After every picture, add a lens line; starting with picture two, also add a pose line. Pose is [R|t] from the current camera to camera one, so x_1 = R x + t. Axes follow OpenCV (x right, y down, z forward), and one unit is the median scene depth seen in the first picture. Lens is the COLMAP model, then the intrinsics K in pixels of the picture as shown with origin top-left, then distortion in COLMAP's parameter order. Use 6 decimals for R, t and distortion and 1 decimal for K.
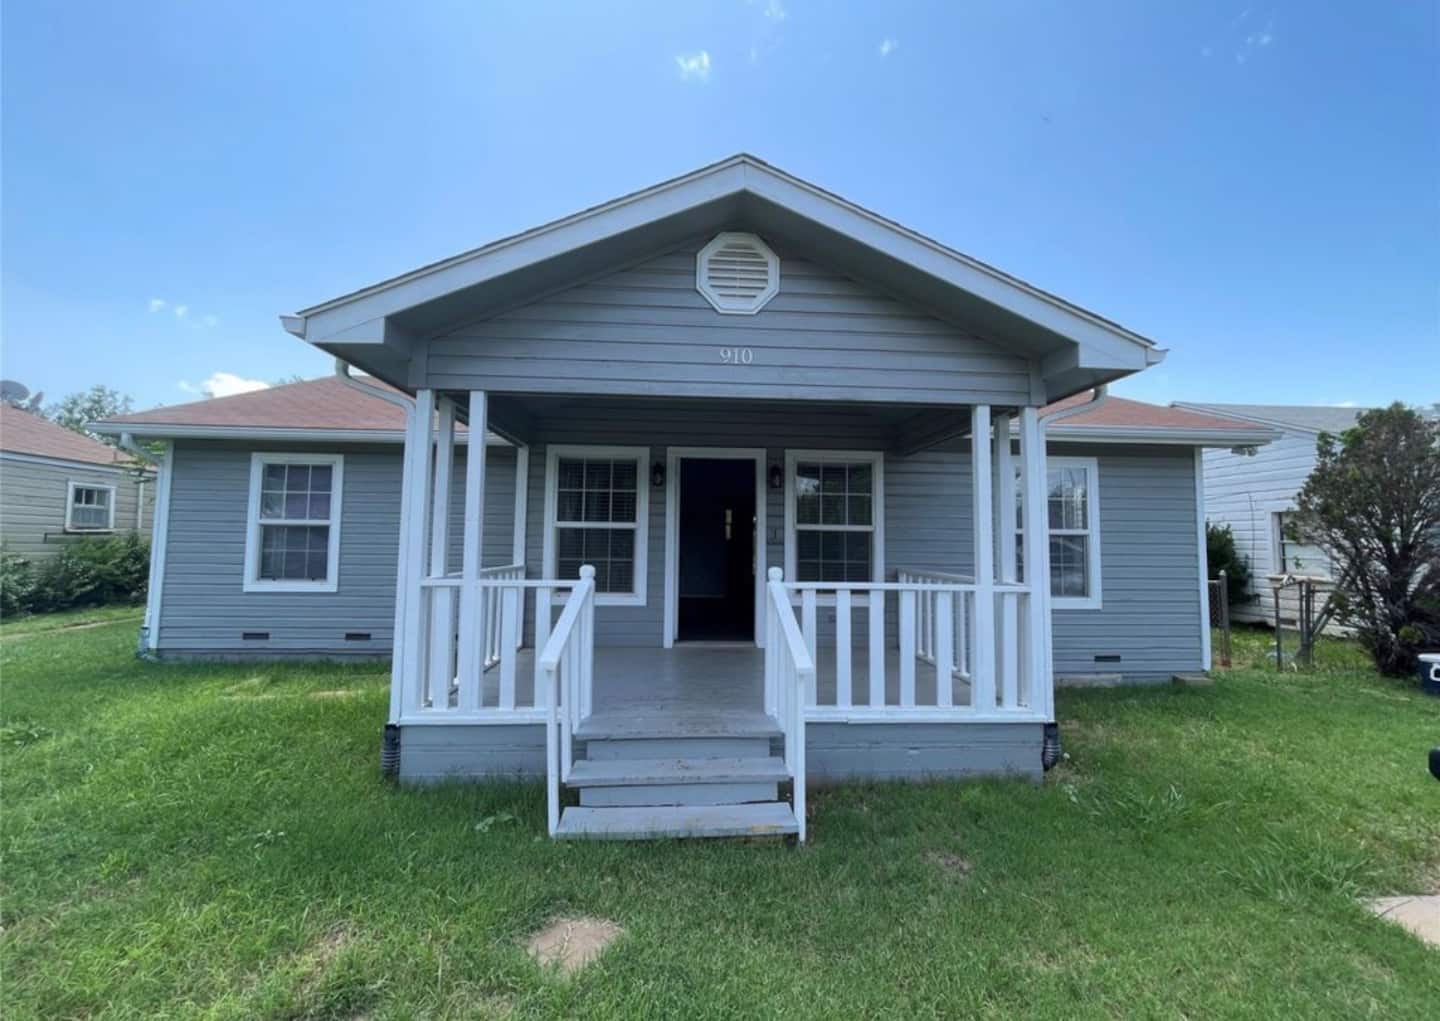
lens RADIAL K [[585.4, 0, 720.9], [0, 585.4, 501.7], [0, 0, 1]] dist [-0.001043, 0.000147]
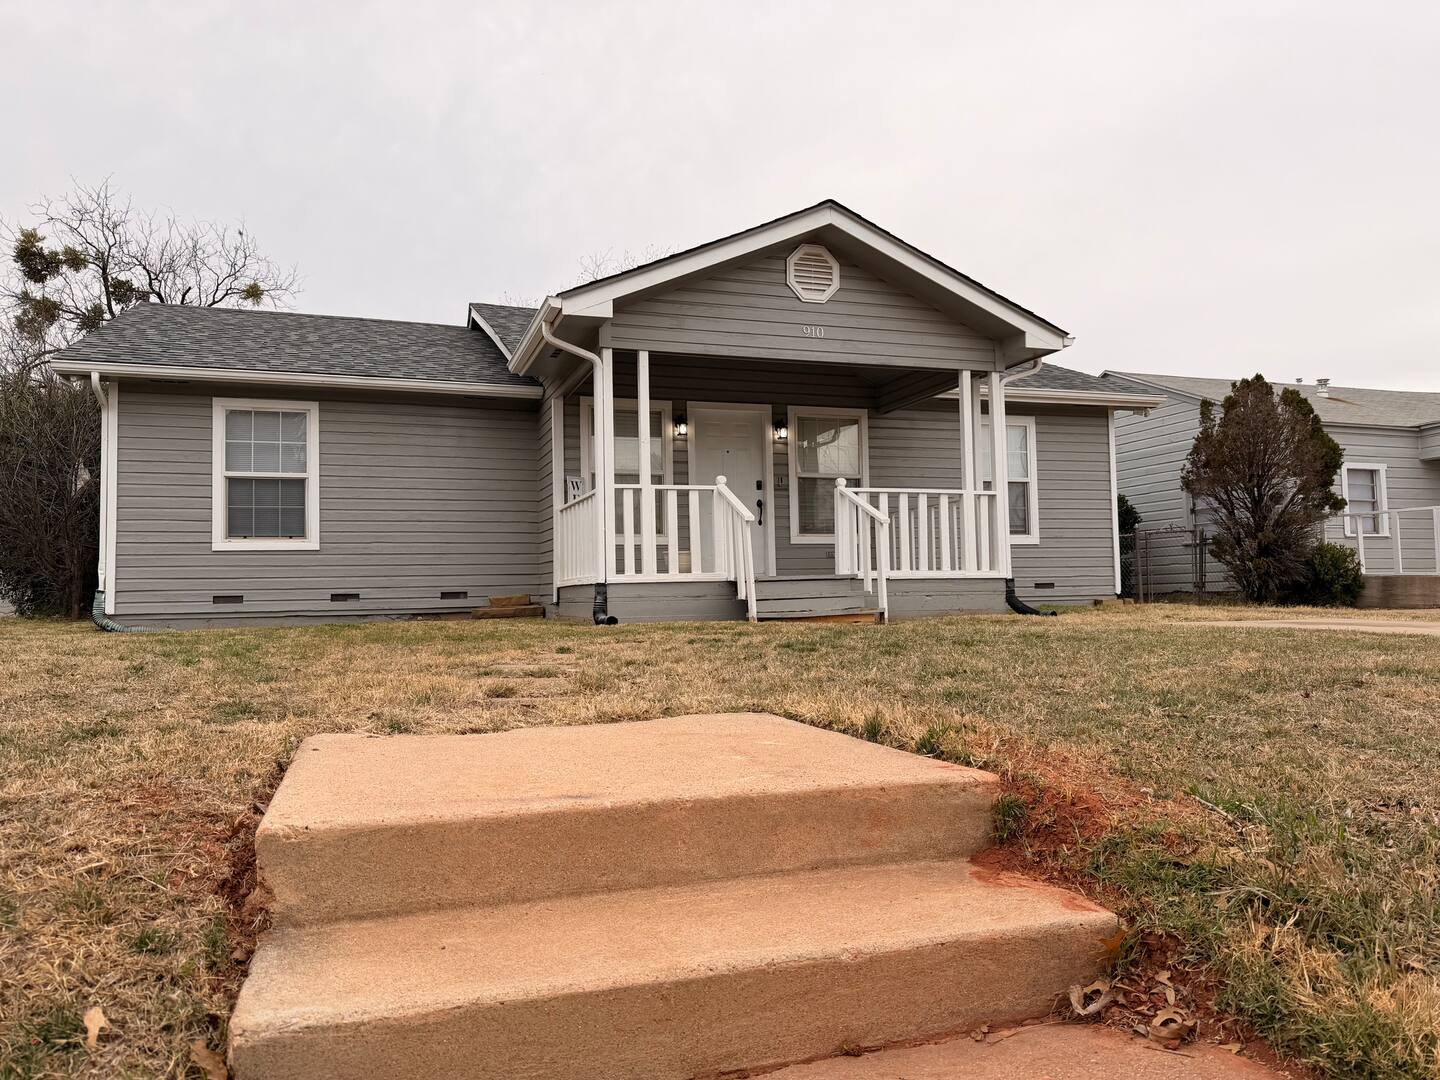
lens RADIAL K [[1008.9, 0, 720.0], [0, 1008.9, 540.0], [0, 0, 1]] dist [0.104209, -0.112443]
pose [[0.962529, -0.016420, 0.270680, -0.607872], [0.013418, 0.999826, 0.012938, 0.158462], [-0.270846, -0.008821, 0.962582, -0.932944]]
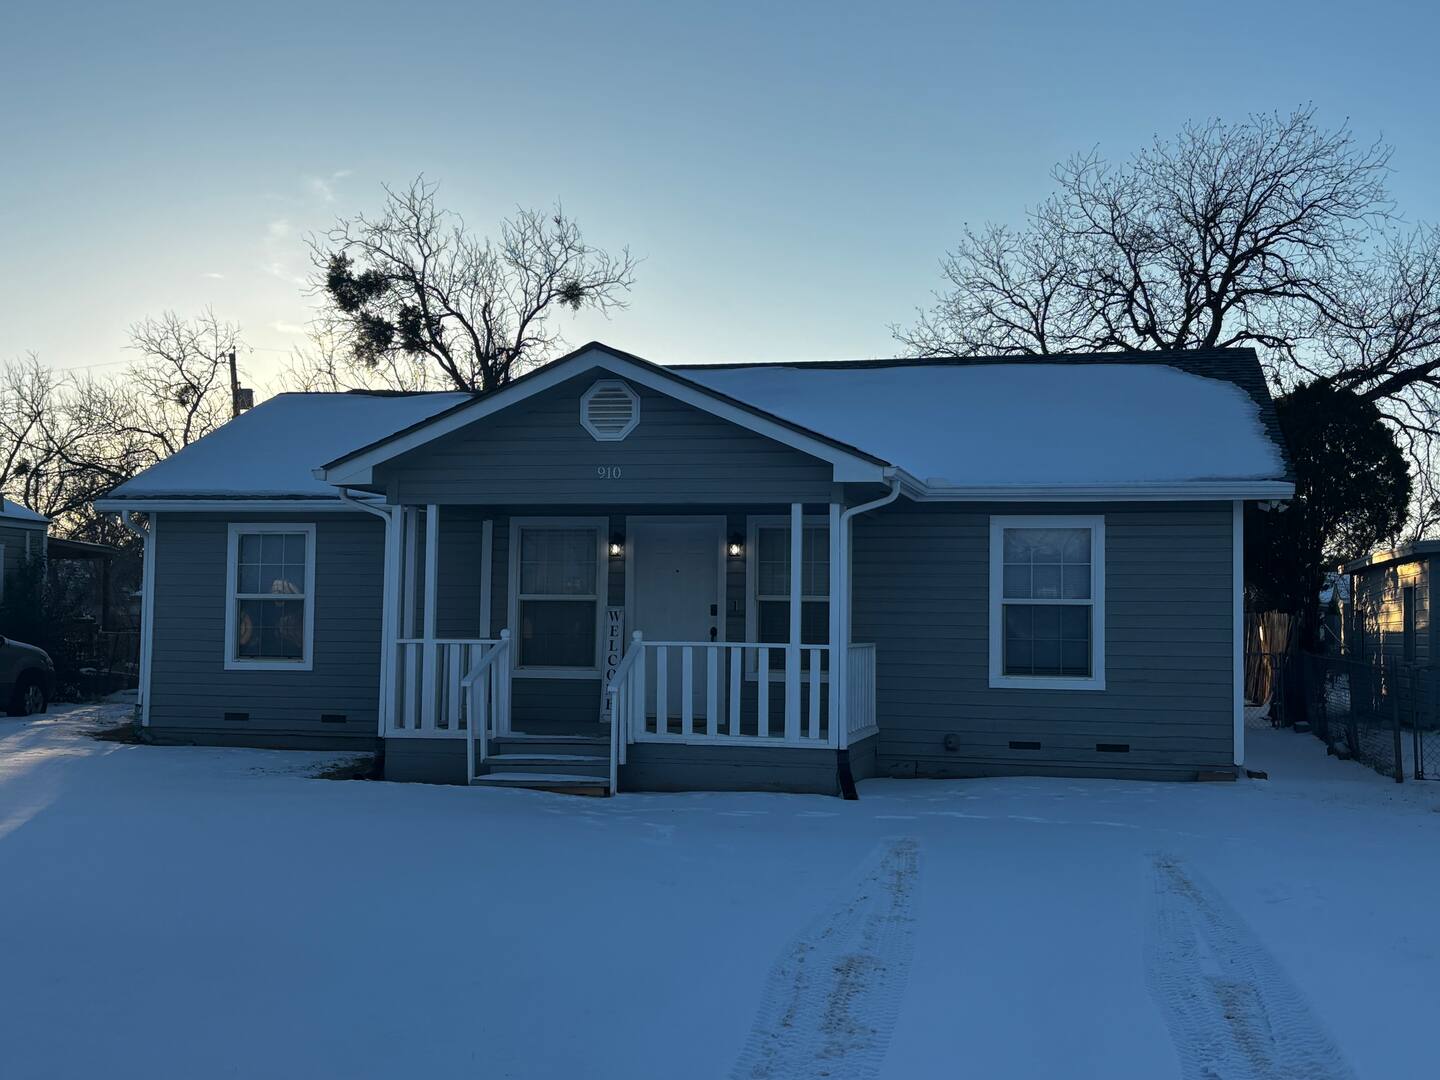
lens RADIAL K [[1755.8, 0, 720.0], [0, 1755.8, 540.0], [0, 0, 1]] dist [0.109285, -0.004917]
pose [[0.960171, -0.015242, -0.278997, 0.954030], [0.019039, 0.999759, 0.010907, -0.092485], [0.278764, -0.015784, 0.960230, -1.916973]]
